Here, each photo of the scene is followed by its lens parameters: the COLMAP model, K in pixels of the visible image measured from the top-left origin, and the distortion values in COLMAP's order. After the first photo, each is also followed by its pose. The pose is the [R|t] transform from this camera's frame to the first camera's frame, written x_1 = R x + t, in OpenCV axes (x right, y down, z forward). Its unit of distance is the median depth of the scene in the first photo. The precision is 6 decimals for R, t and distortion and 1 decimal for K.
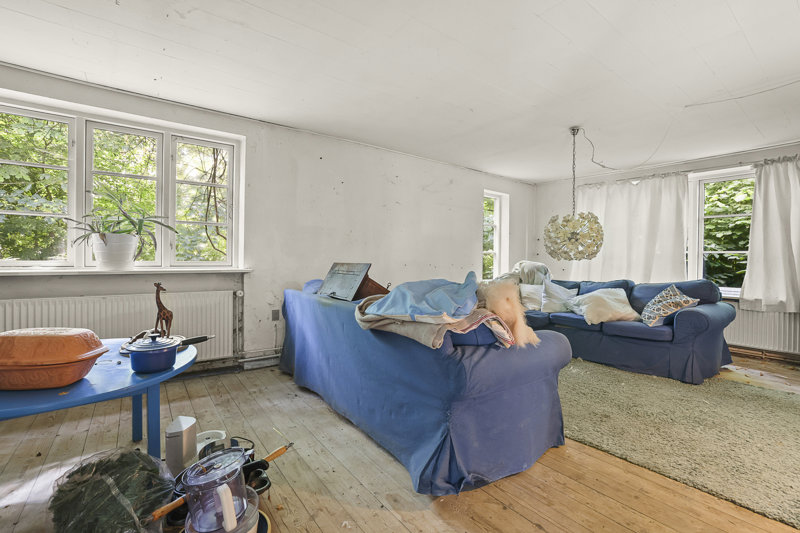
lens RADIAL K [[357.2, 0, 394.4], [0, 357.2, 255.4], [0, 0, 1]] dist [-0.004409, -0.000259]
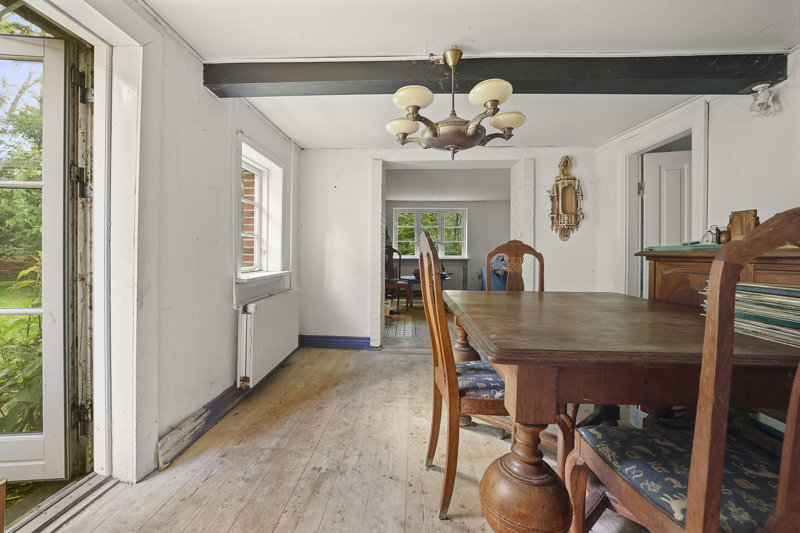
lens RADIAL K [[357.2, 0, 394.4], [0, 357.2, 255.4], [0, 0, 1]] dist [-0.004409, -0.000259]
pose [[0.781282, -0.007417, -0.624134, 0.800618], [0.007086, 0.999970, -0.003013, 0.021736], [0.624138, -0.002068, 0.781311, -1.384371]]
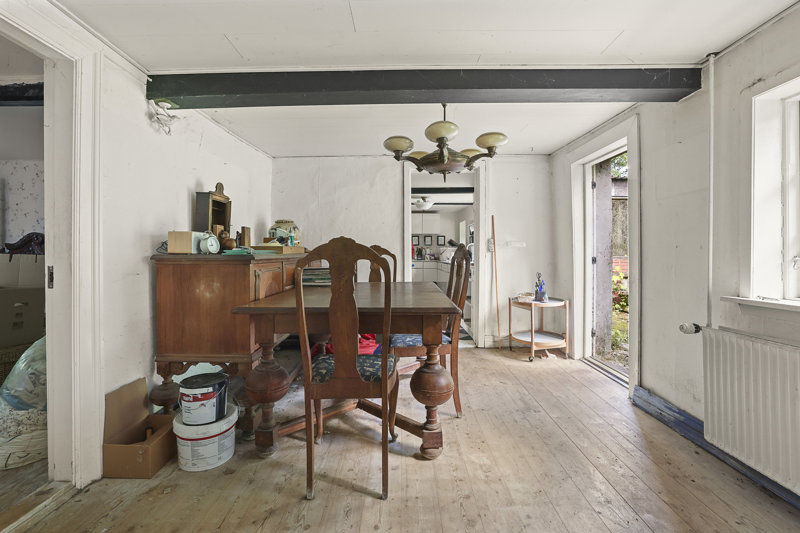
lens RADIAL K [[357.2, 0, 394.4], [0, 357.2, 255.4], [0, 0, 1]] dist [-0.004409, -0.000259]
pose [[-0.798246, -0.012144, 0.602209, -0.756262], [-0.011416, 0.999922, 0.005032, -0.015880], [-0.602223, -0.002858, -0.798322, 1.384990]]
